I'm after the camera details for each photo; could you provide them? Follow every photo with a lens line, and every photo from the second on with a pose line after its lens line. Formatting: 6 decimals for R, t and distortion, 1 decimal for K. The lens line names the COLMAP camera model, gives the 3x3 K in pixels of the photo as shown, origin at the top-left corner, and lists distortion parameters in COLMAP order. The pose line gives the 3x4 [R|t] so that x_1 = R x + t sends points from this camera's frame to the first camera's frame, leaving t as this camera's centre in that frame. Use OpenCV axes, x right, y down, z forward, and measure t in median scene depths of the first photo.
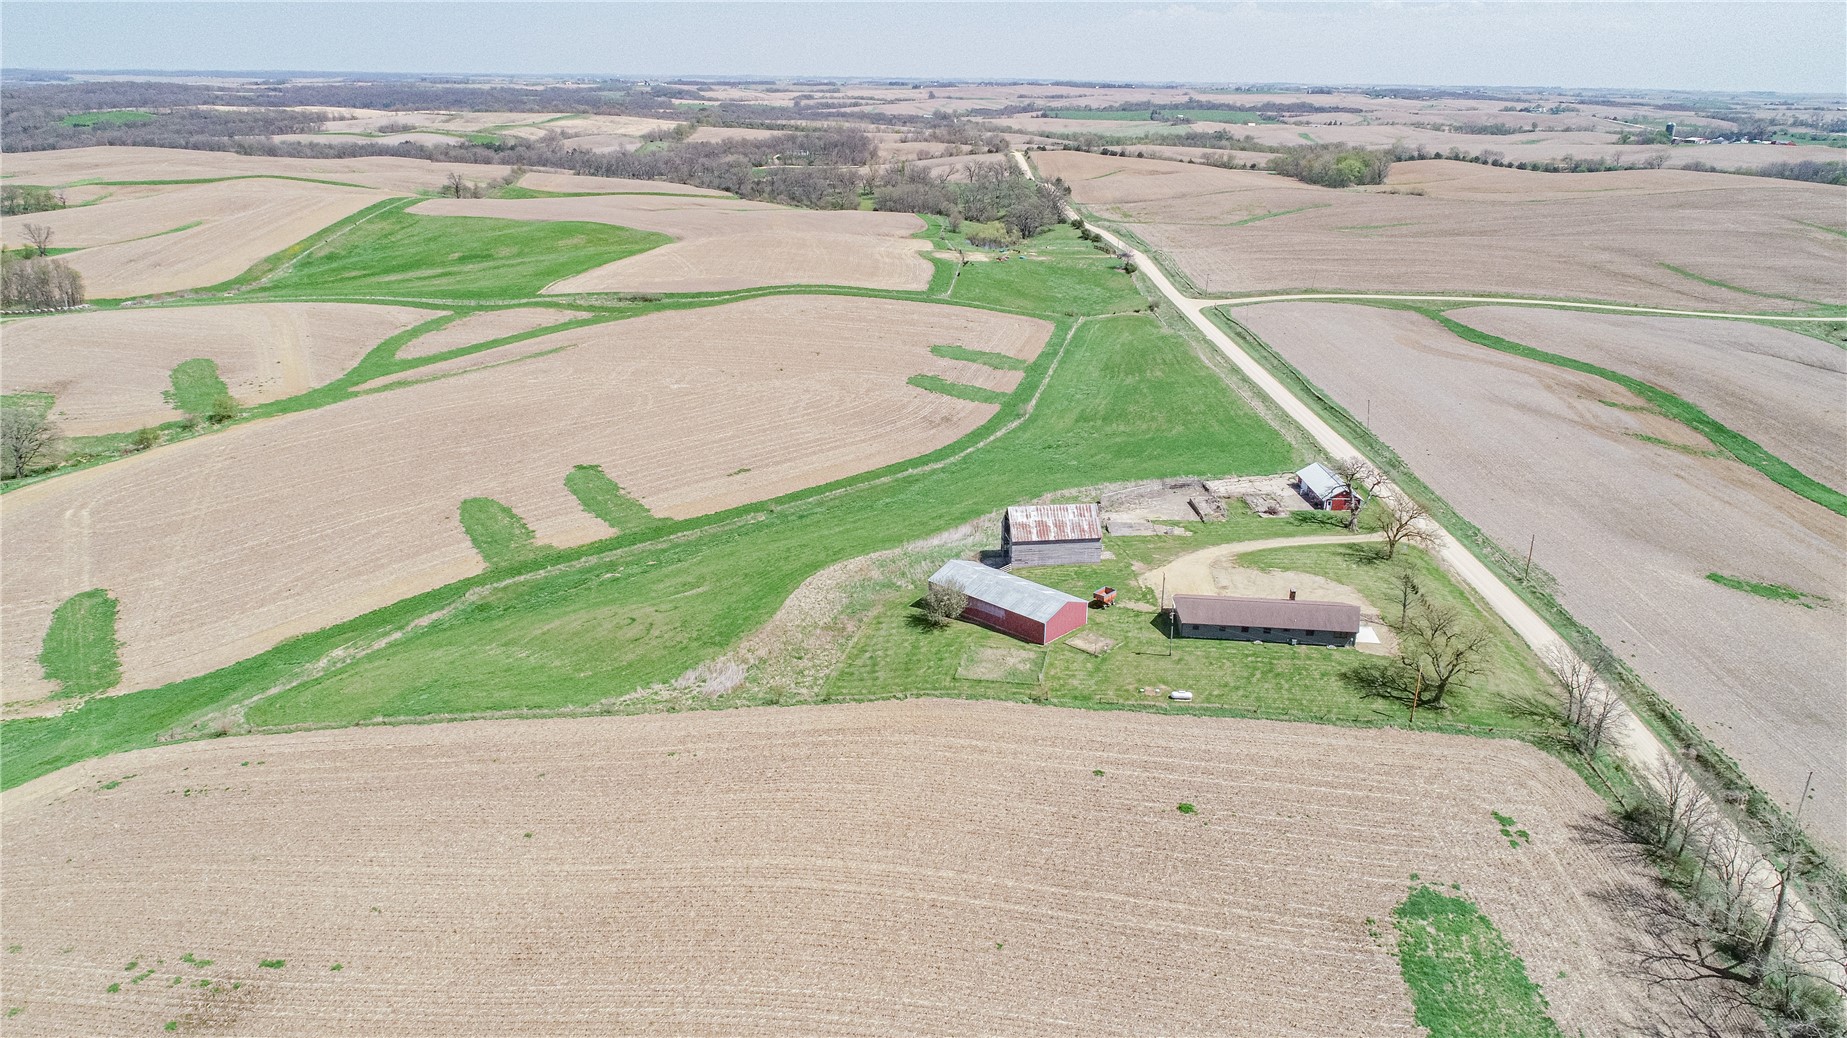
lens RADIAL K [[1236.1, 0, 923.5], [0, 1236.1, 519.0], [0, 0, 1]] dist [0.003498, -0.001424]
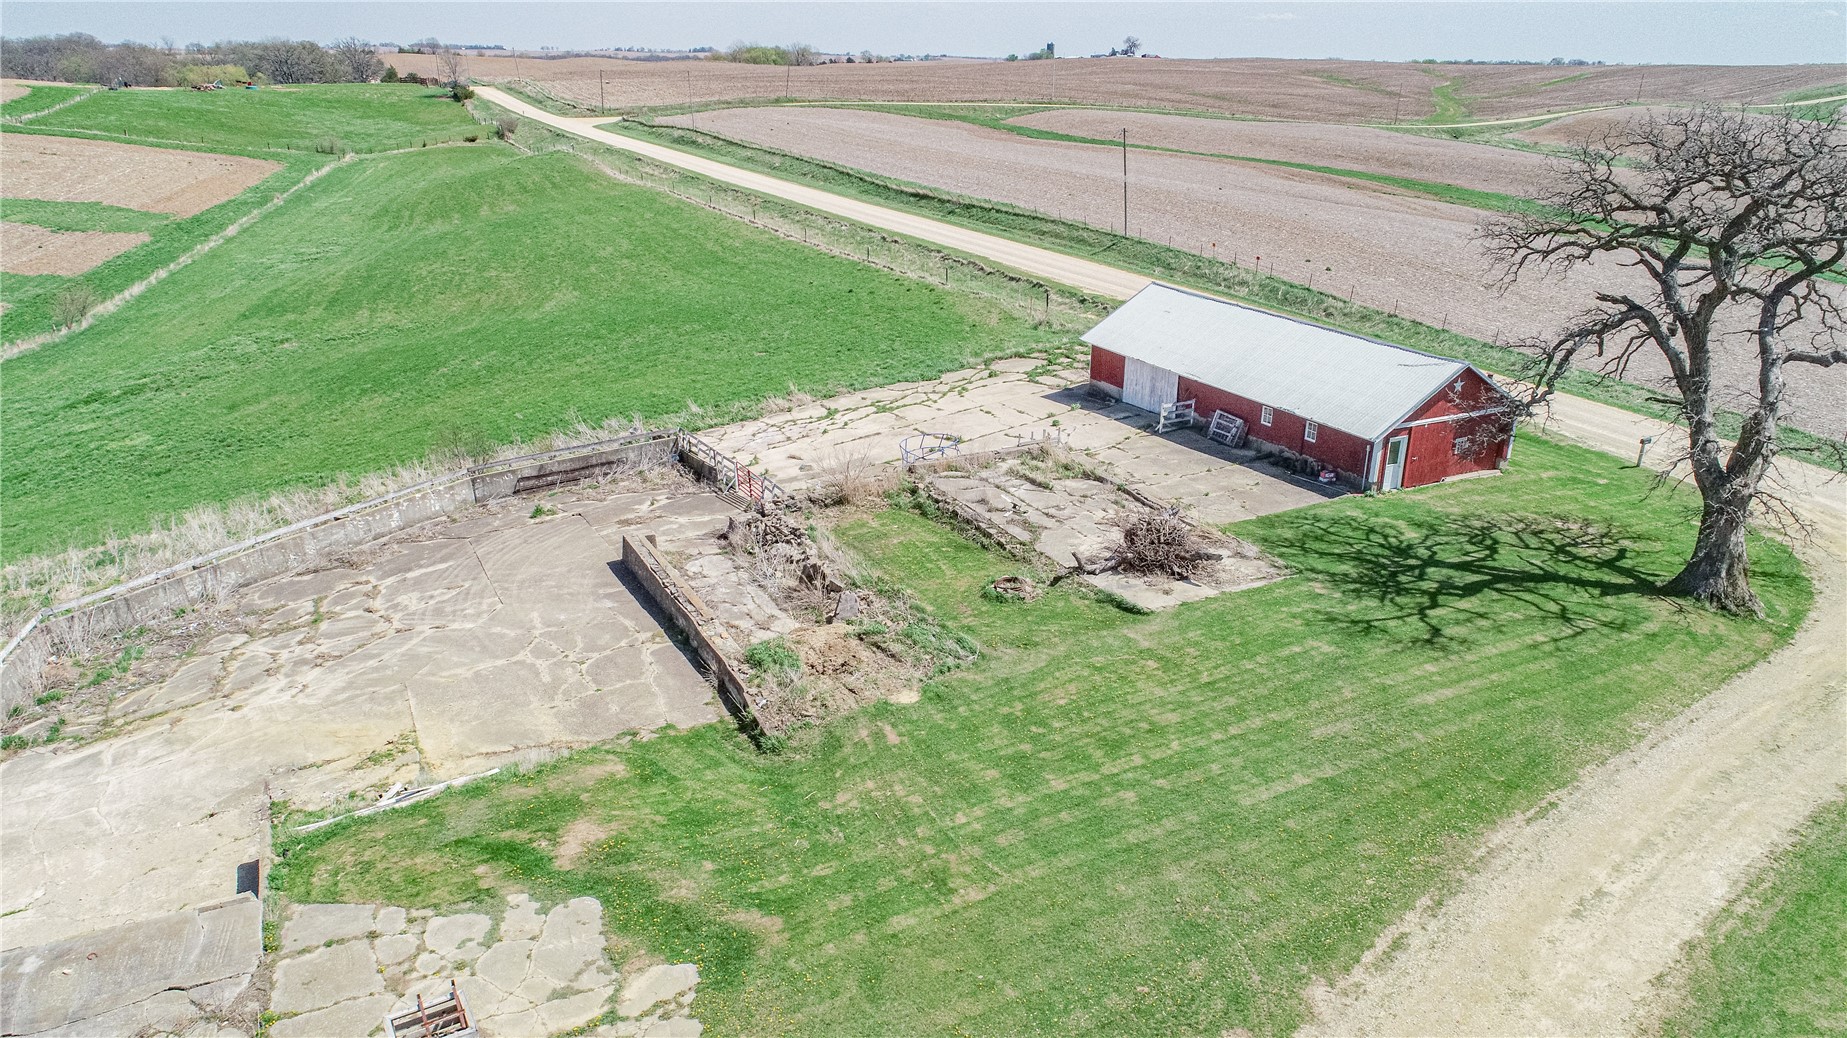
lens RADIAL K [[1236.1, 0, 923.5], [0, 1236.1, 519.0], [0, 0, 1]] dist [0.003498, -0.001424]
pose [[0.894623, -0.161016, 0.416802, 0.142270], [0.154226, 0.986761, 0.050169, -0.016906], [-0.419362, 0.019399, 0.907612, 0.647427]]
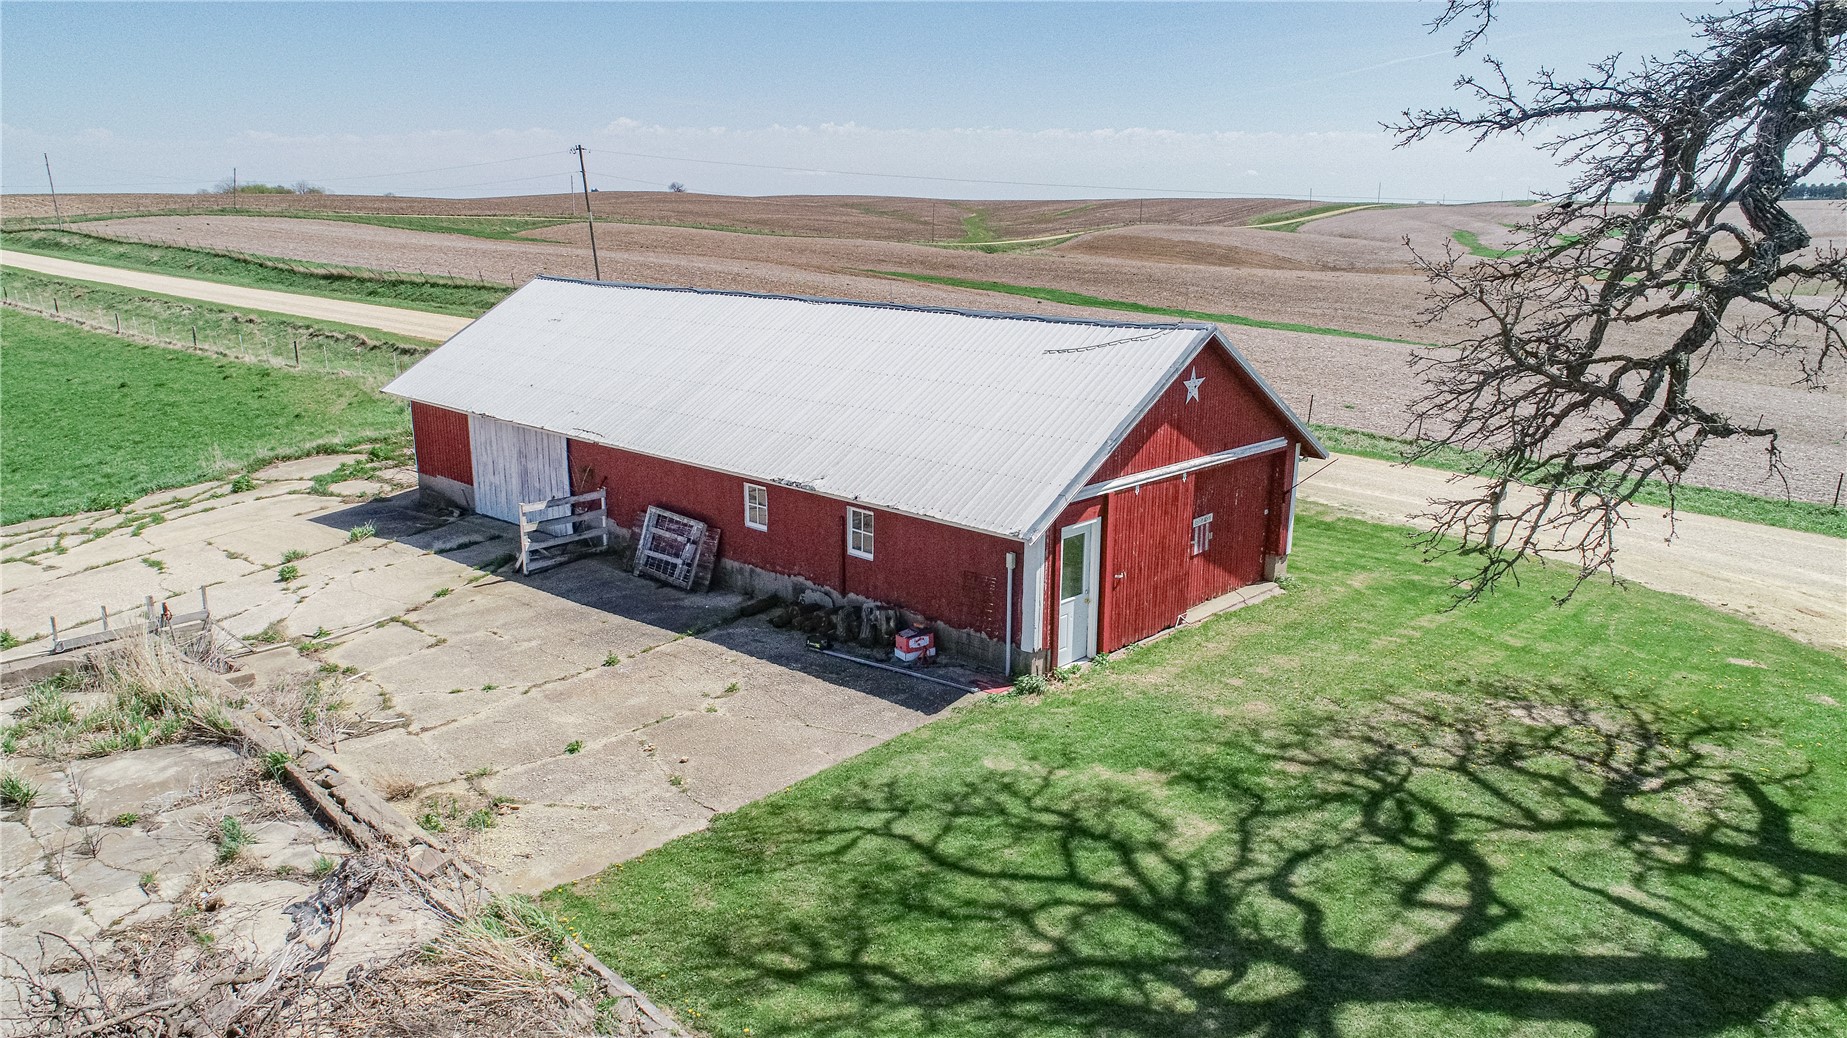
lens RADIAL K [[1236.1, 0, 923.5], [0, 1236.1, 519.0], [0, 0, 1]] dist [0.003498, -0.001424]
pose [[0.692279, -0.181670, 0.698388, 0.205763], [0.247497, 0.968866, 0.006697, -0.013147], [-0.677860, 0.168212, 0.715688, 0.715226]]
